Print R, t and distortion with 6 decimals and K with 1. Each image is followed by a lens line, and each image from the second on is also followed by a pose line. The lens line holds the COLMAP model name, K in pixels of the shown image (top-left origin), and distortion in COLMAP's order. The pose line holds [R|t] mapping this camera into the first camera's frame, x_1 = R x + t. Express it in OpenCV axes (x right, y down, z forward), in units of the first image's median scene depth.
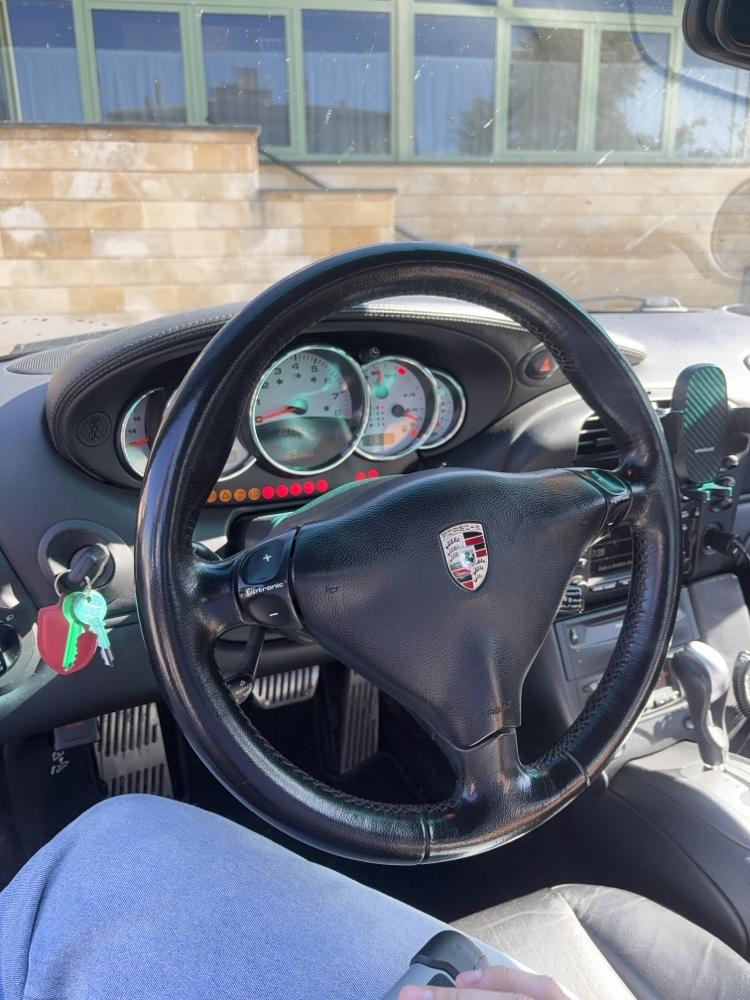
lens RADIAL K [[748.7, 0, 376.9], [0, 748.7, 504.1], [0, 0, 1]] dist [0.011522, 0.003807]
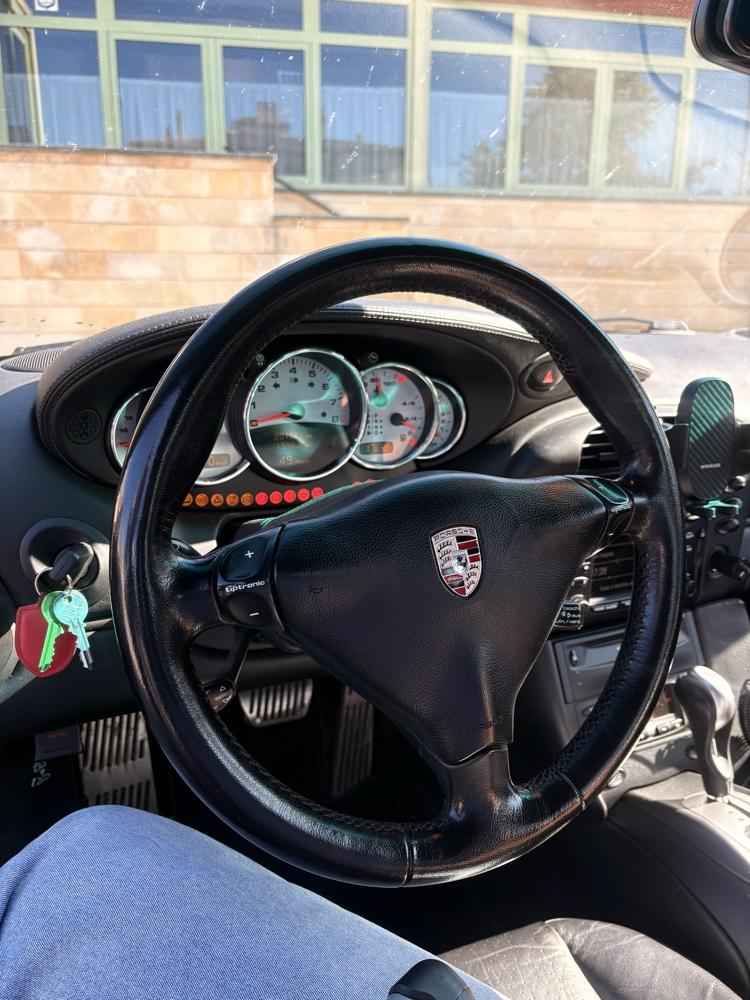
lens RADIAL K [[749.3, 0, 373.4], [0, 749.3, 500.8], [0, 0, 1]] dist [0.006887, -0.000636]
pose [[0.999578, 0.025841, -0.013265, 0.013505], [-0.026353, 0.998851, -0.040019, 0.021873], [0.012215, 0.040352, 0.999111, 0.024533]]
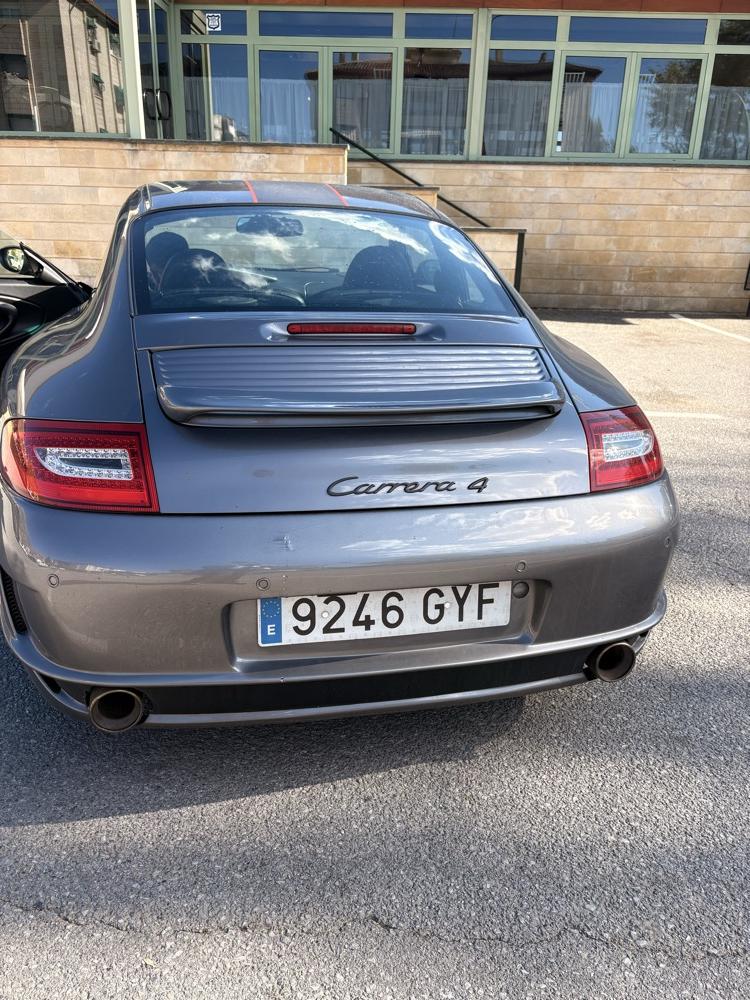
lens RADIAL K [[758.3, 0, 373.7], [0, 758.3, 499.3], [0, 0, 1]] dist [0.098287, -0.119577]
pose [[0.972576, 0.112737, -0.203437, 1.999951], [-0.106451, 0.993447, 0.041616, 0.976324], [0.206795, -0.018819, 0.978203, -3.641382]]
